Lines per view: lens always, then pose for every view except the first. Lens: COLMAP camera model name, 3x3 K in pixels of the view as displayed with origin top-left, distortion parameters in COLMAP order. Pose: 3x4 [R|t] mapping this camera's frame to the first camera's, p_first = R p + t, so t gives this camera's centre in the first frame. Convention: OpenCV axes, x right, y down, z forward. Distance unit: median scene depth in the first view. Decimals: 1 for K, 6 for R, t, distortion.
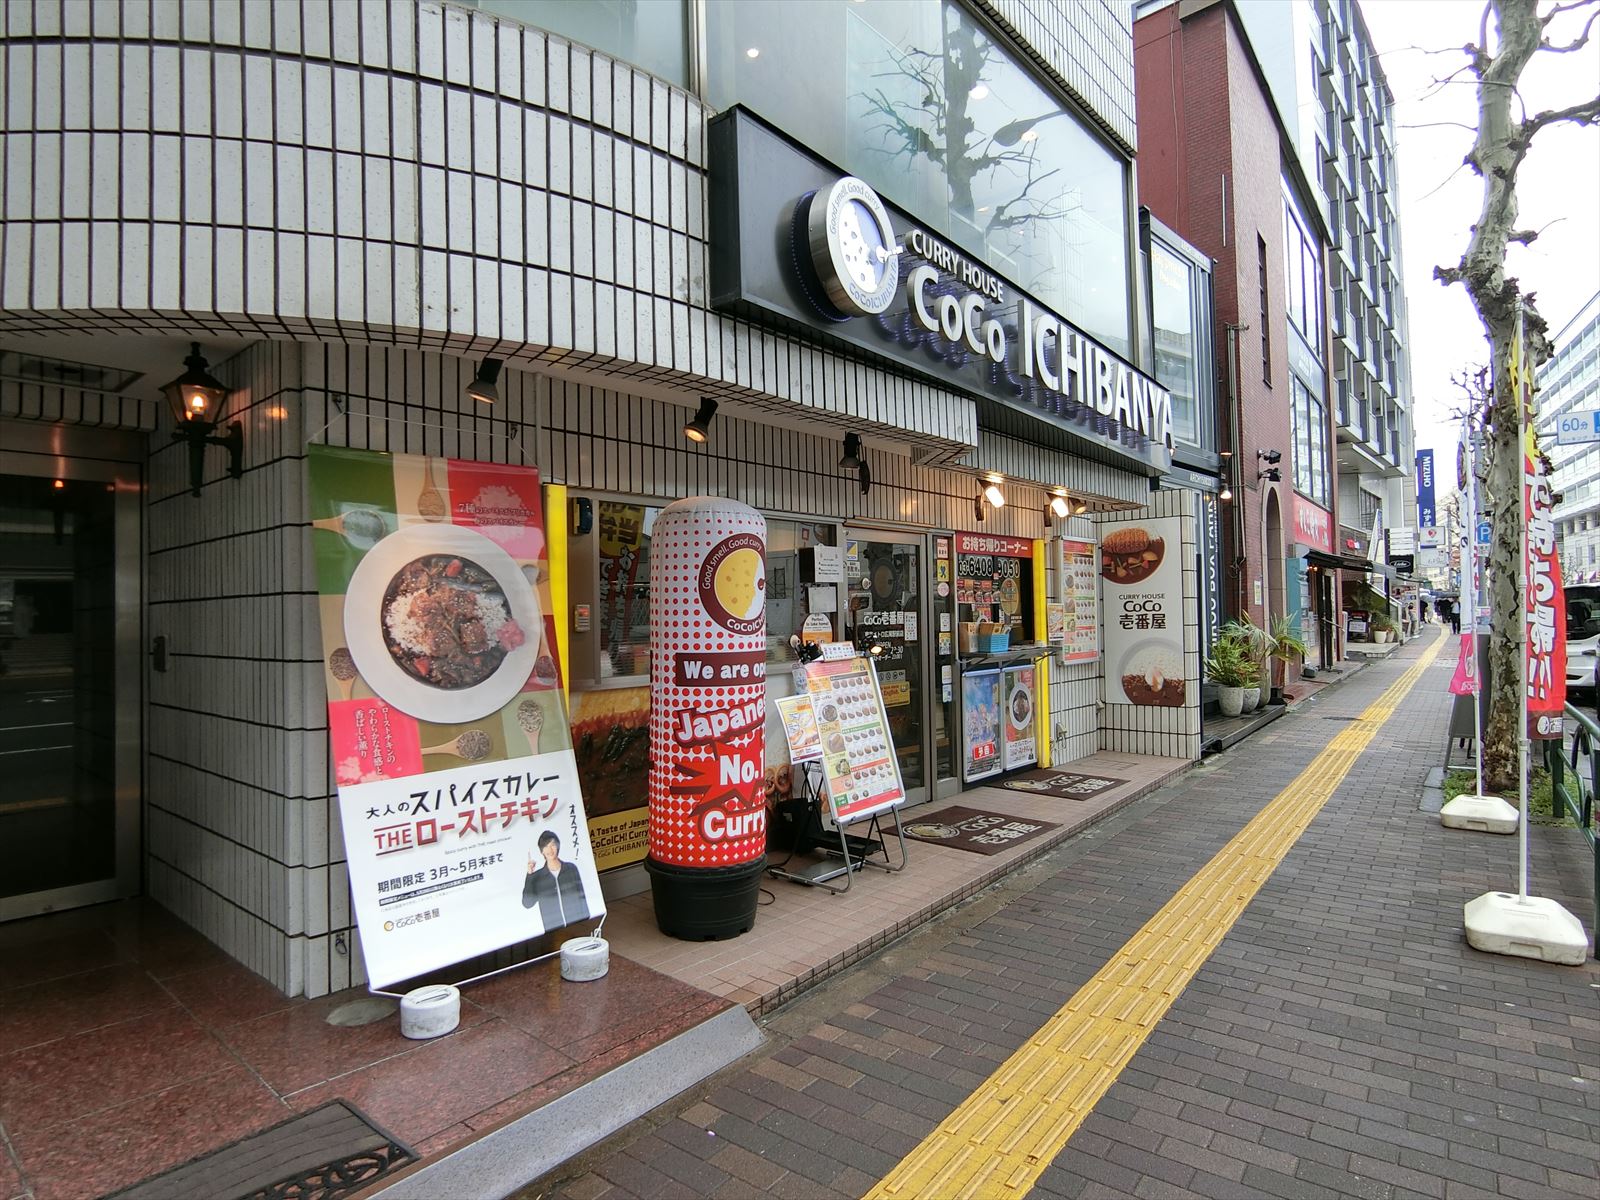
lens RADIAL K [[980.0, 0, 800.0], [0, 980.0, 600.0], [0, 0, 1]] dist [0.017381, -0.001909]
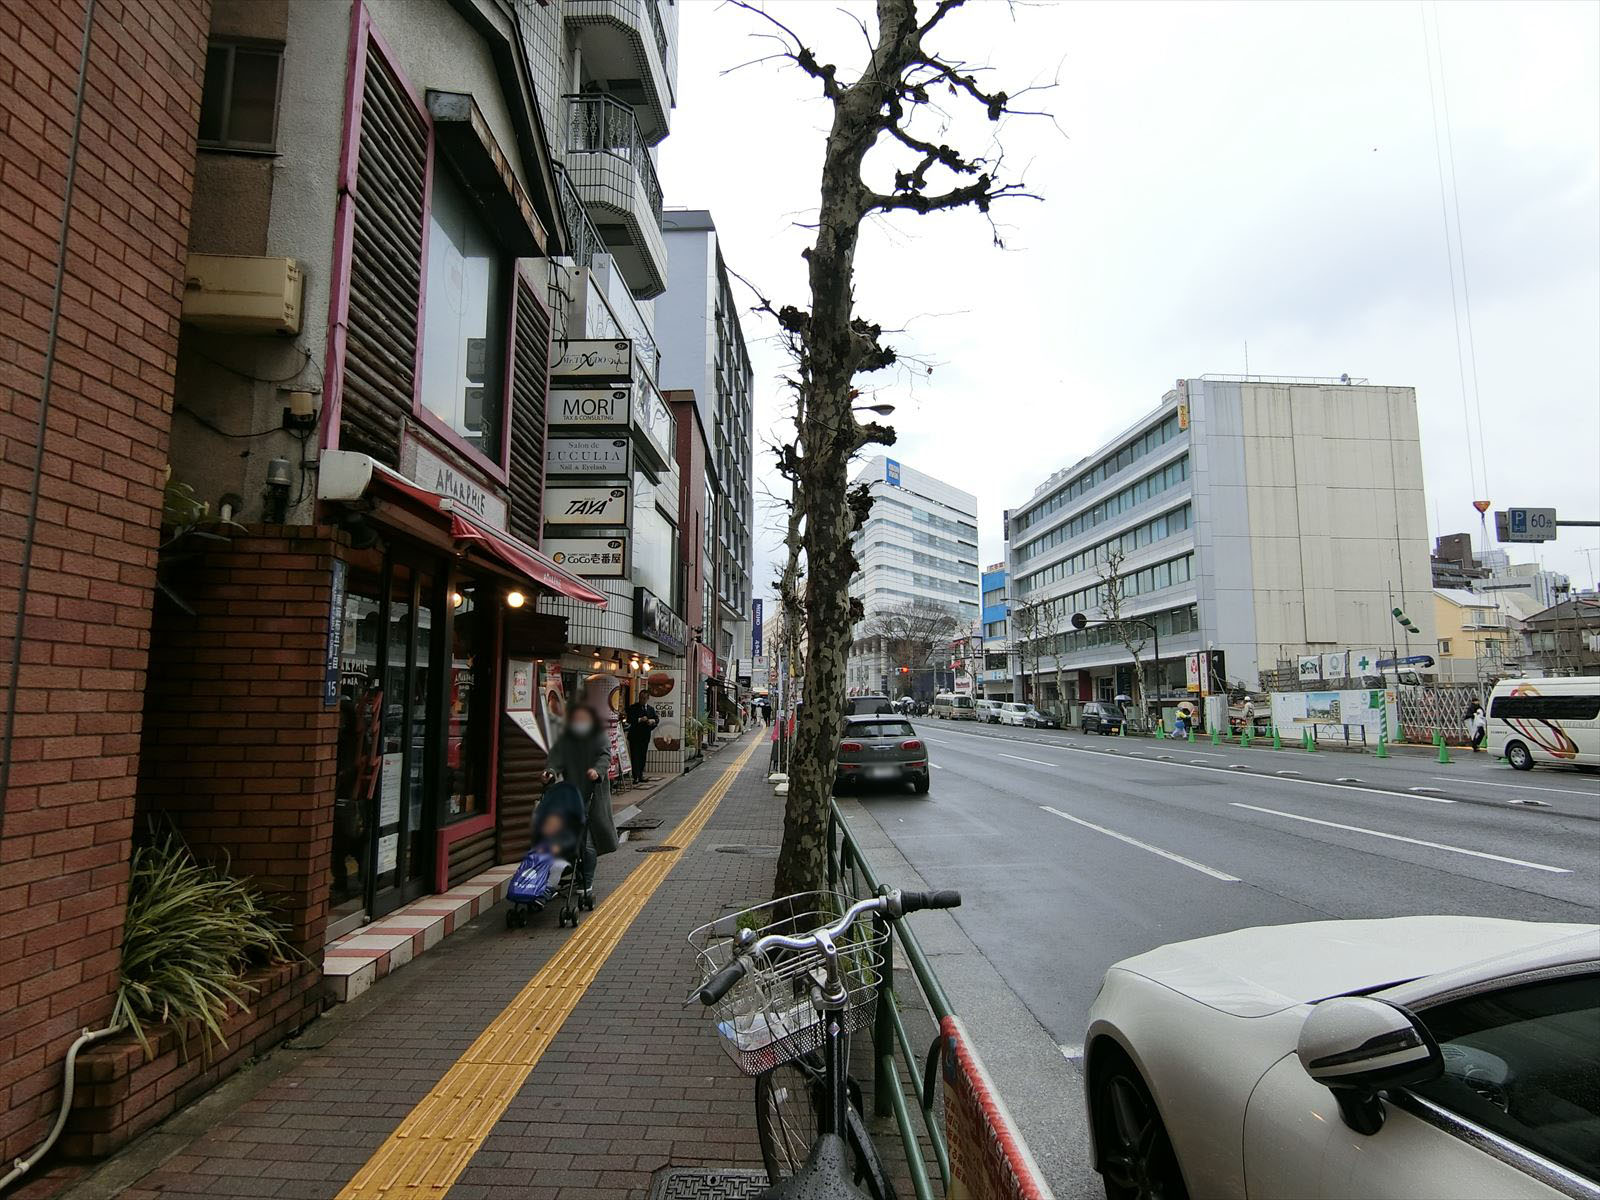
lens RADIAL K [[980.0, 0, 800.0], [0, 980.0, 600.0], [0, 0, 1]] dist [0.017381, -0.001909]
pose [[0.813576, 0.100387, 0.572727, -0.224297], [-0.047475, 0.993164, -0.106641, -0.004079], [-0.579517, 0.059571, 0.812780, -0.327940]]
